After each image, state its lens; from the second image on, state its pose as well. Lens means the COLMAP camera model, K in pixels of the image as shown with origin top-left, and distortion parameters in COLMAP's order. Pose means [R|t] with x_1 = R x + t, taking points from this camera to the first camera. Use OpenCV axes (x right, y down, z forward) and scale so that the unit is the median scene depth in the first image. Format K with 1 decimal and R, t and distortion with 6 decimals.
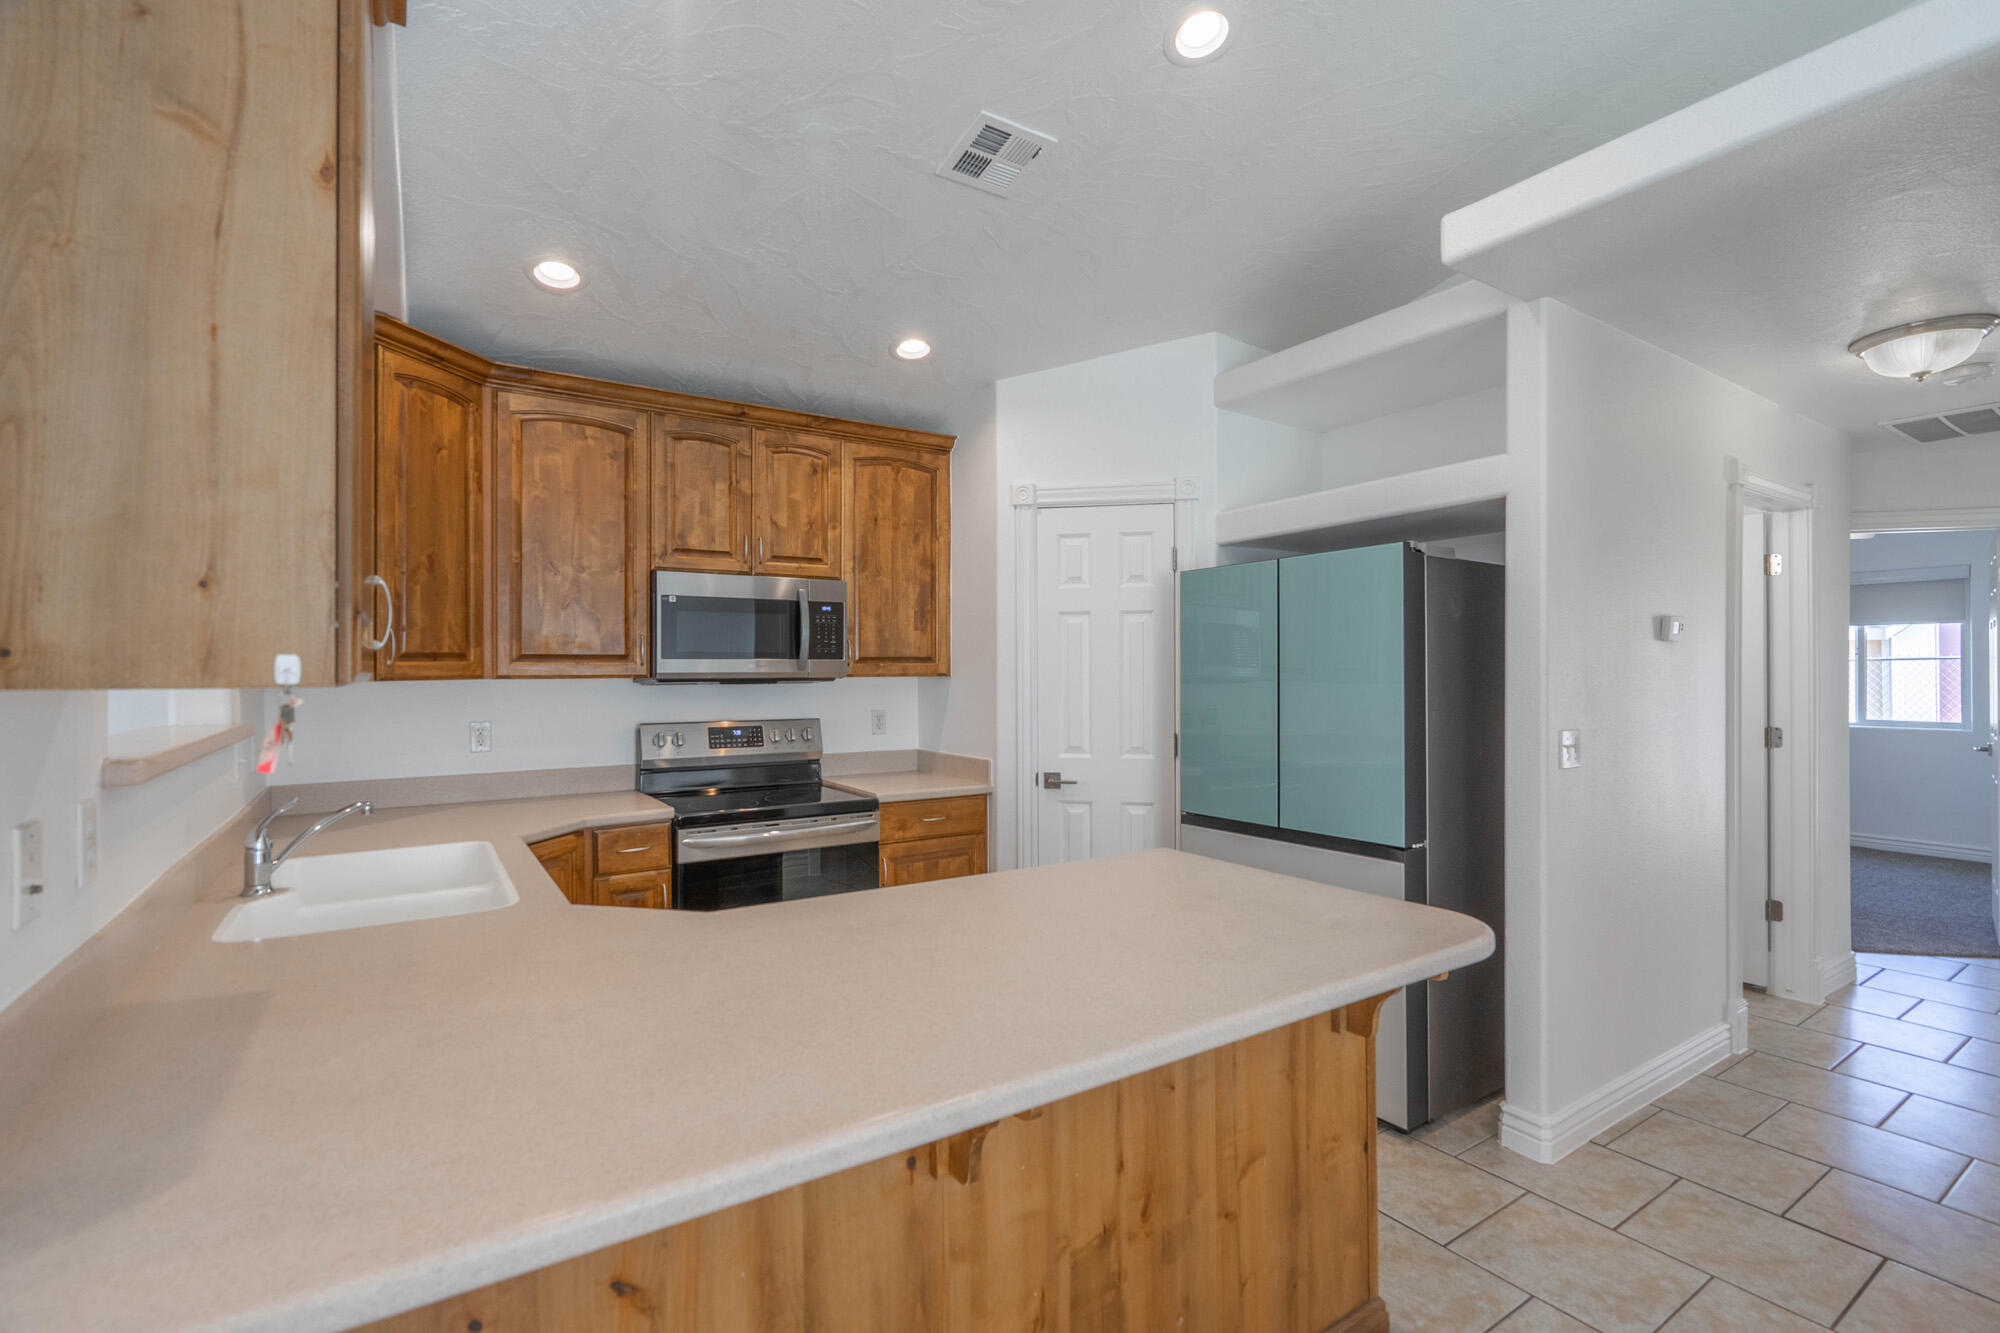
lens RADIAL K [[916.5, 0, 992.9], [0, 916.5, 664.8], [0, 0, 1]] dist [-0.000874, 0.002493]
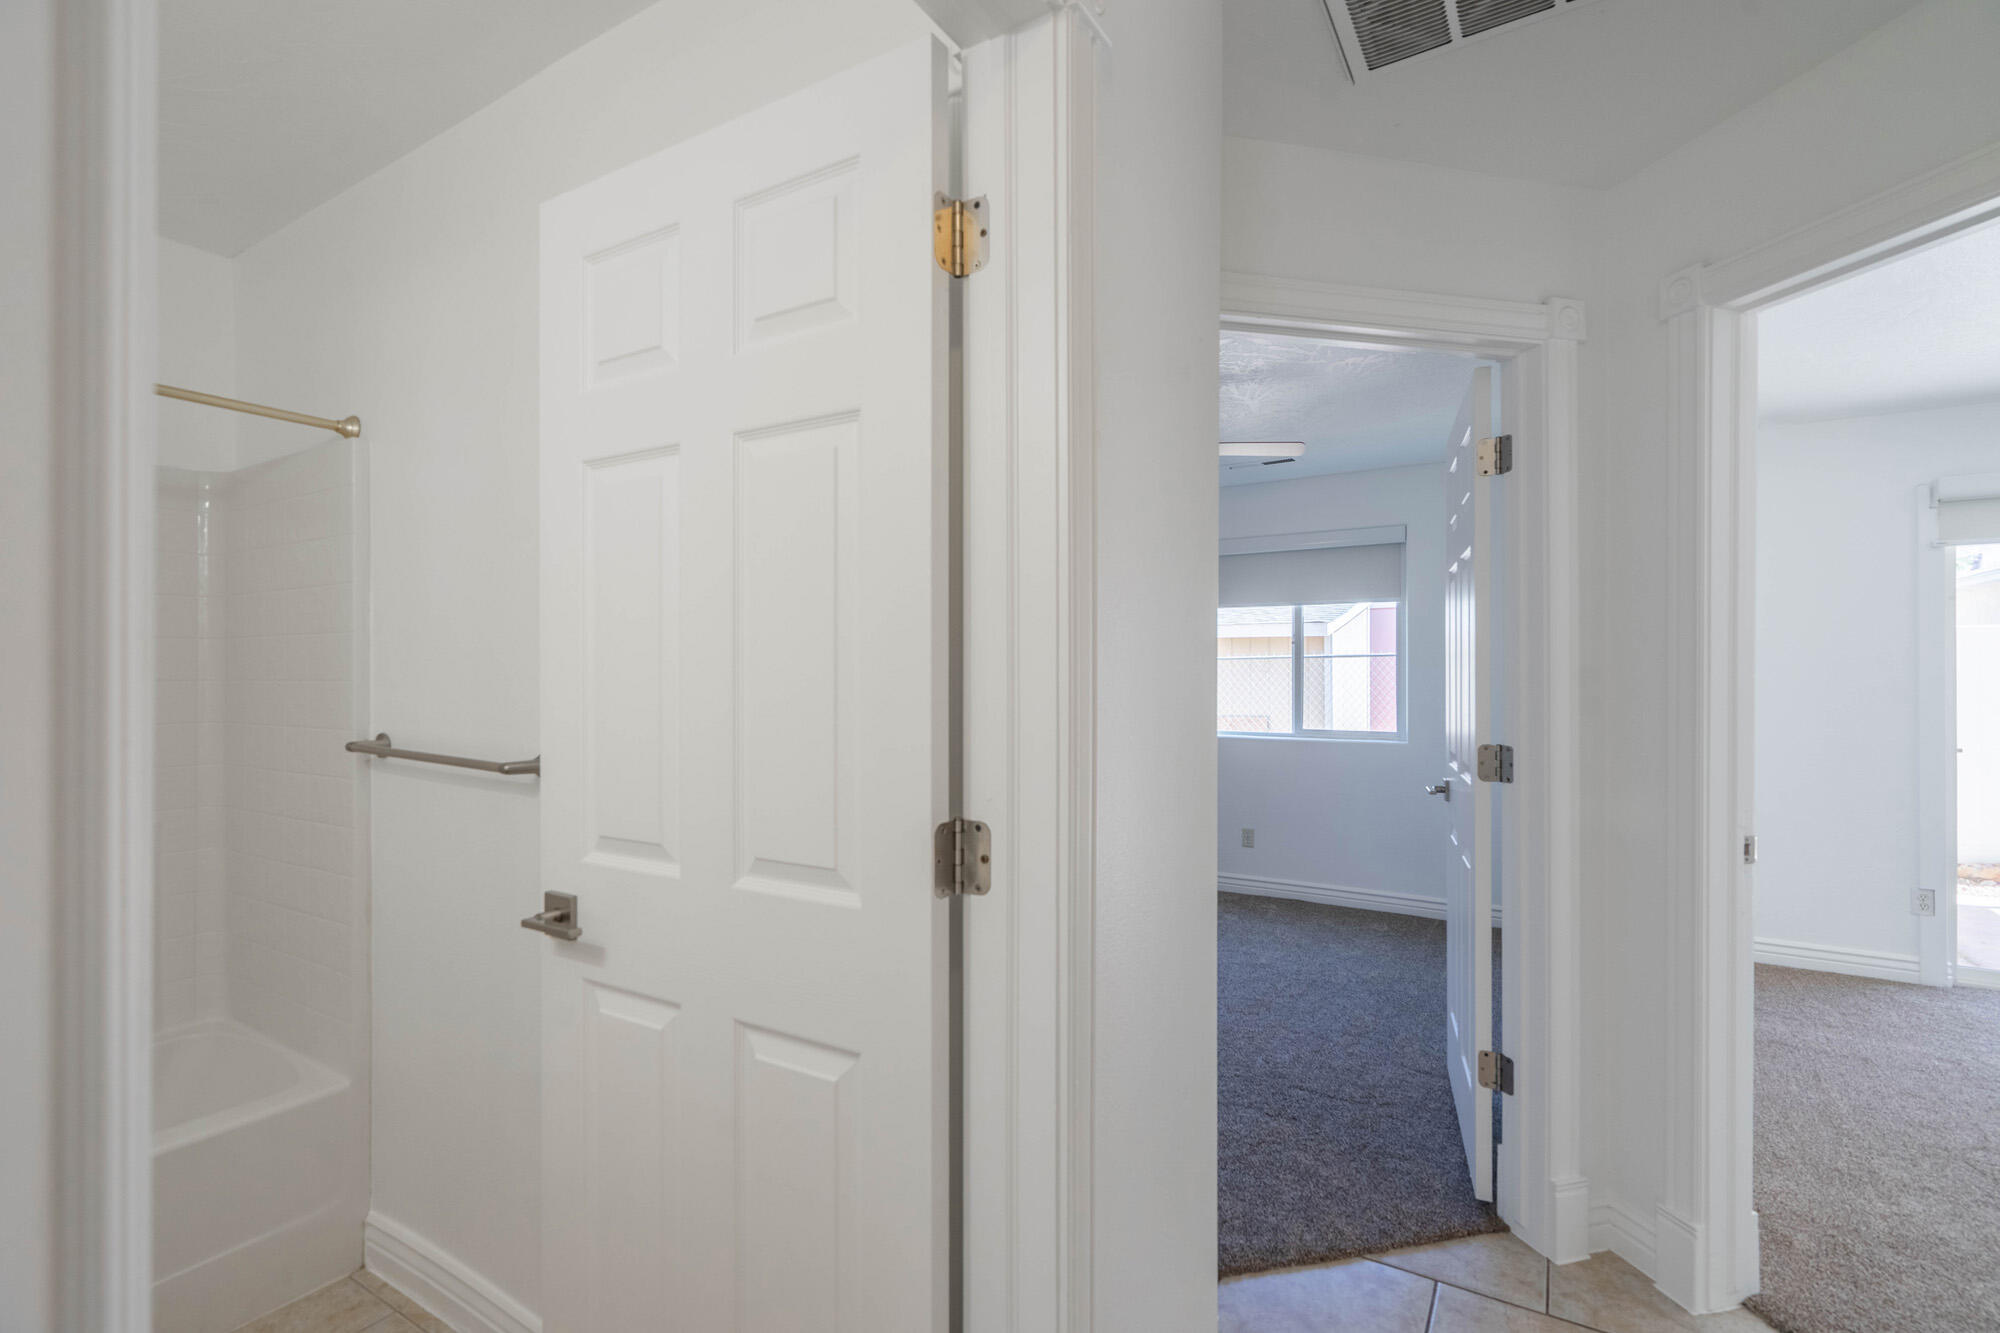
lens RADIAL K [[916.5, 0, 1008.6], [0, 916.5, 665.4], [0, 0, 1]] dist [-0.000874, 0.002493]
pose [[0.908967, 0.006715, 0.416815, 0.726119], [-0.004517, 0.999970, -0.006259, 0.022613], [-0.416844, 0.003807, 0.908970, 0.723046]]
